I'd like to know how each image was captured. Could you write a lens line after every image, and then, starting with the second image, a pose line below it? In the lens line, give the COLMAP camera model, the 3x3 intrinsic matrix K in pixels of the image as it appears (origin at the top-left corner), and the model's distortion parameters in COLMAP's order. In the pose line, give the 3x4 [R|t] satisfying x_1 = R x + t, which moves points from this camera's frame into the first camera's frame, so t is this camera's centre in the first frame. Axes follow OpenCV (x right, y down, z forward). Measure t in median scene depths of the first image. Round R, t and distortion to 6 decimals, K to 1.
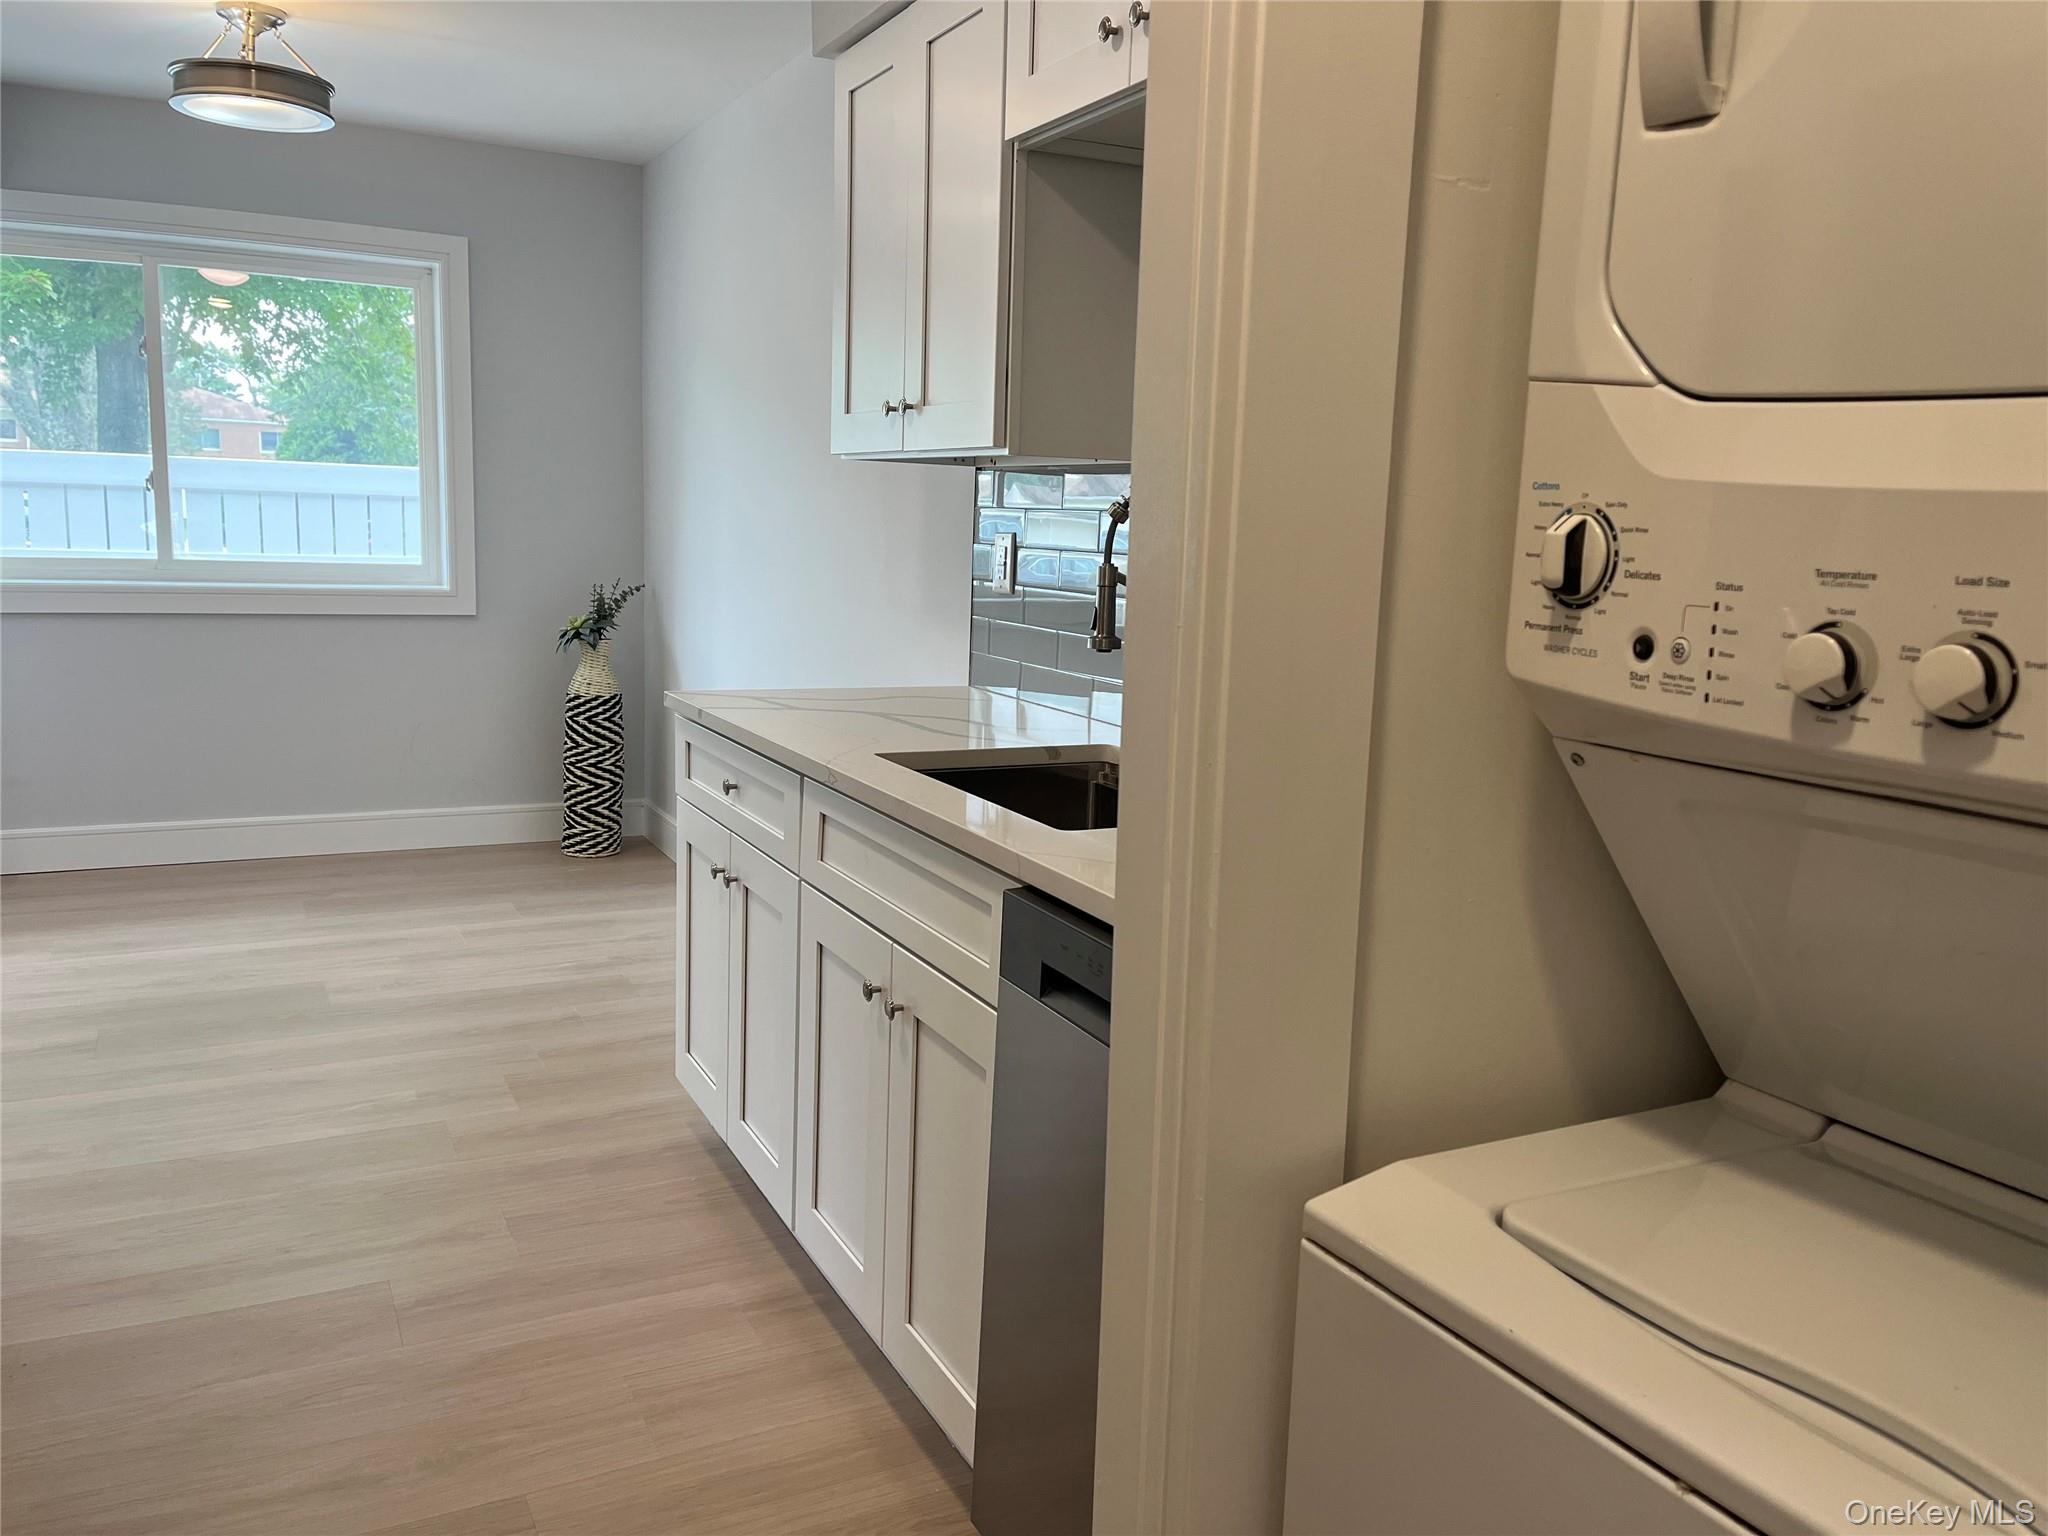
lens RADIAL K [[1578.1, 0, 1035.6], [0, 1578.1, 764.6], [0, 0, 1]] dist [0.050792, -0.045853]
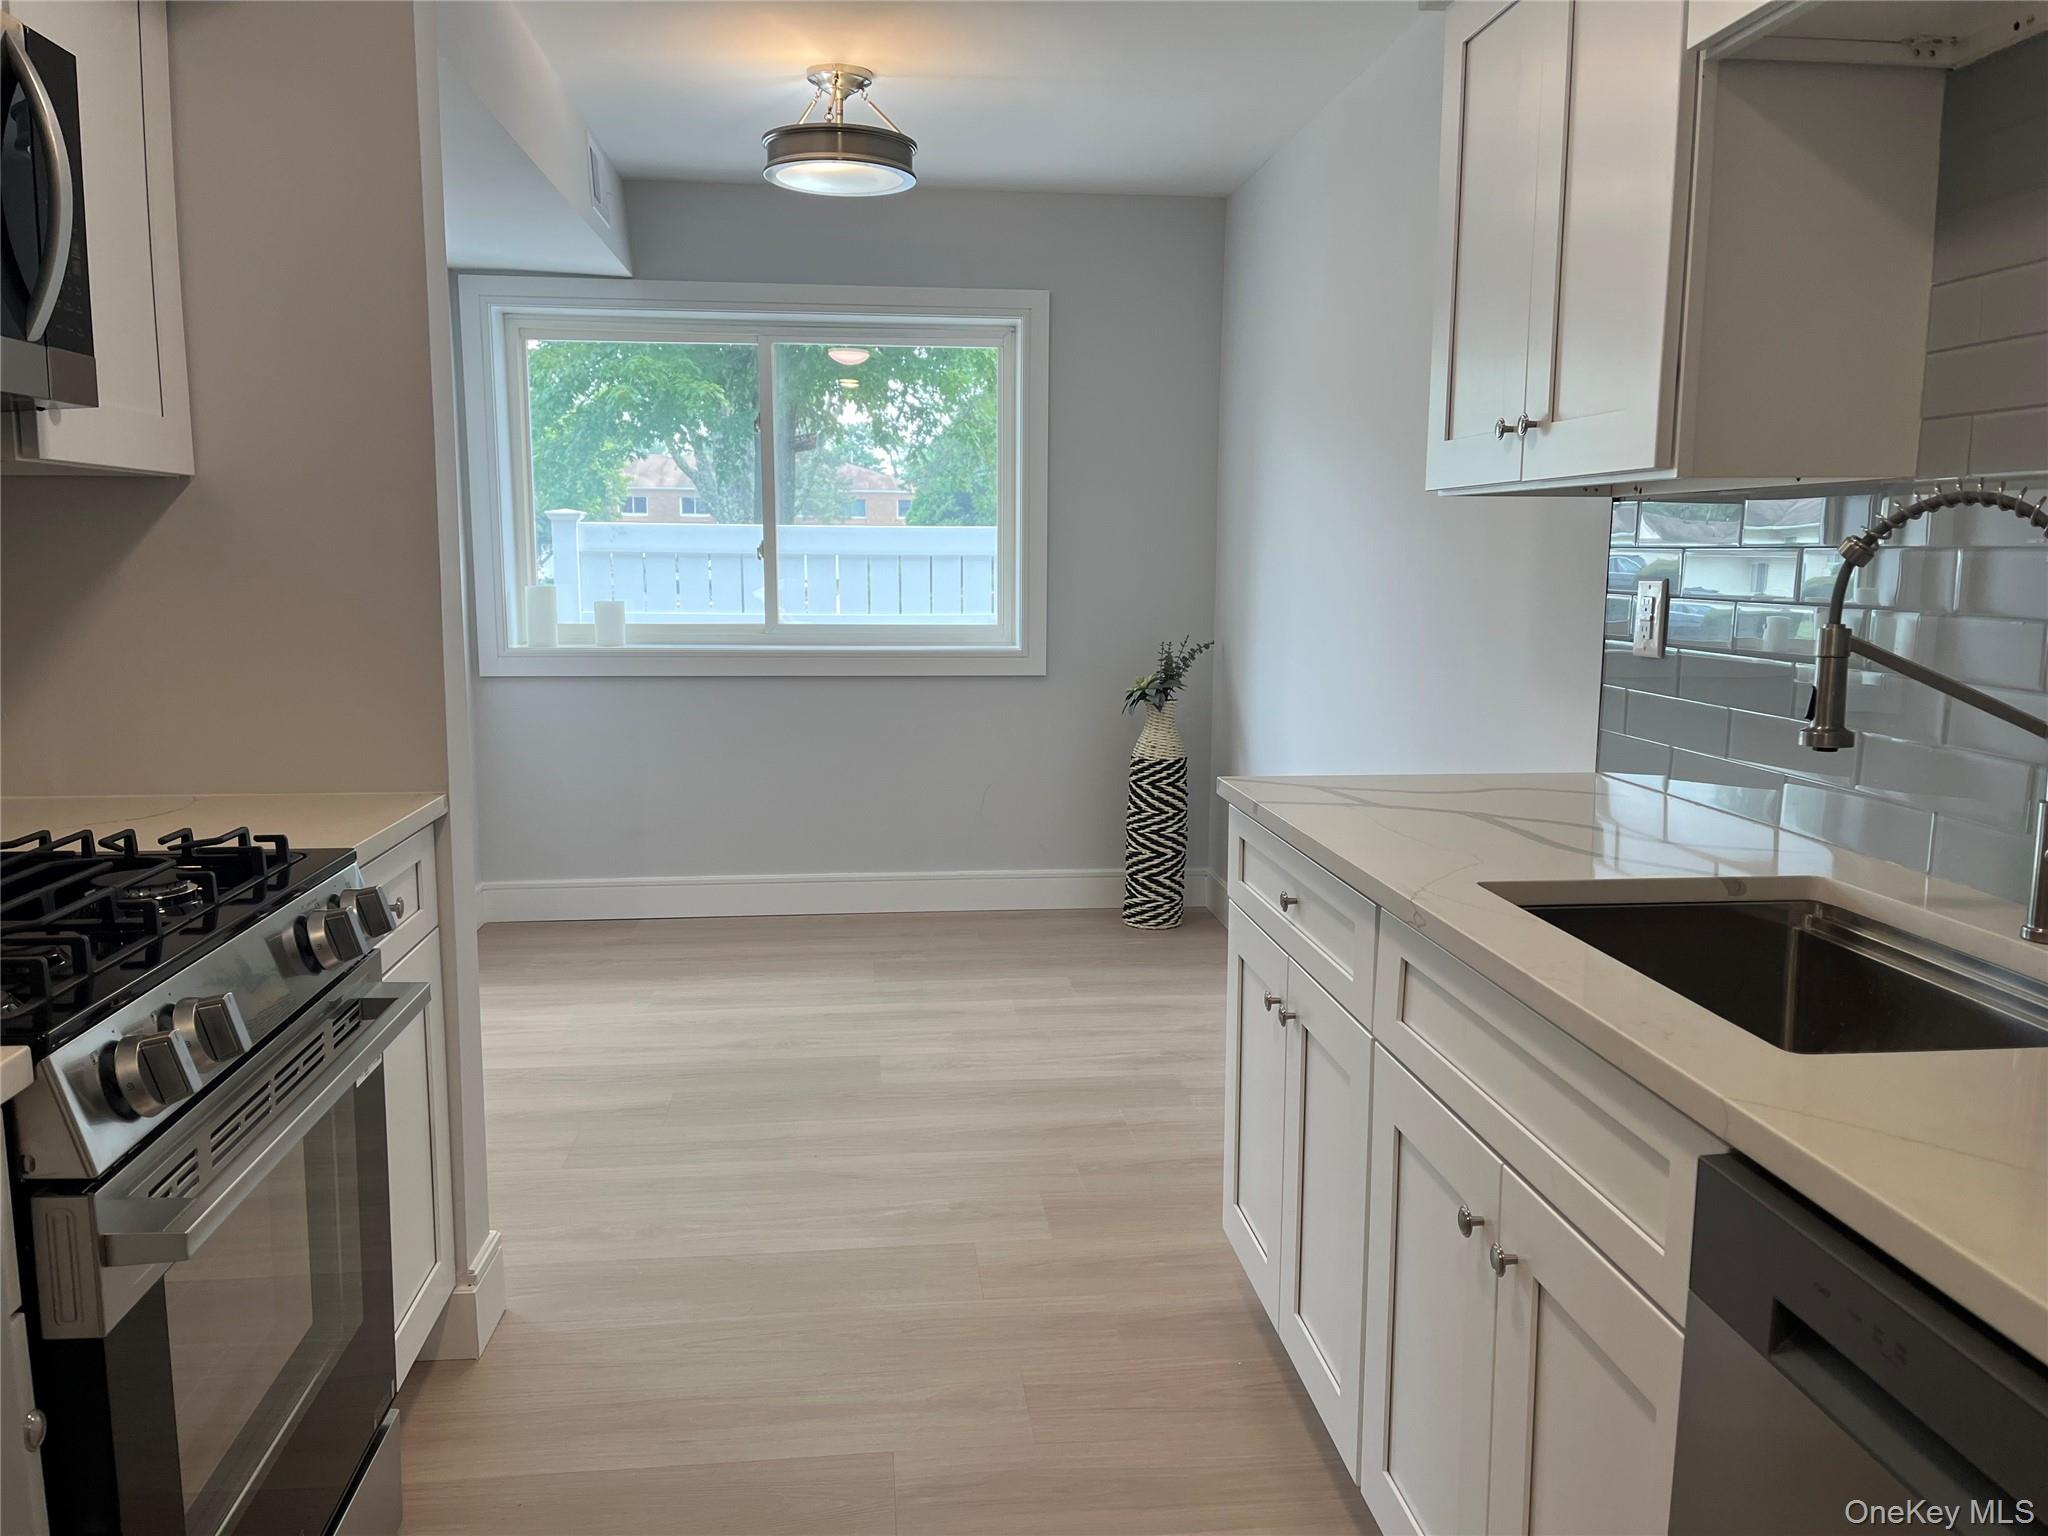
lens RADIAL K [[1570.9, 0, 1025.8], [0, 1570.9, 781.0], [0, 0, 1]] dist [0.054271, -0.045153]
pose [[0.932850, 0.021116, -0.359647, -0.022084], [-0.027195, 0.999560, -0.011850, -0.026581], [0.359238, 0.020834, 0.933013, 0.145108]]
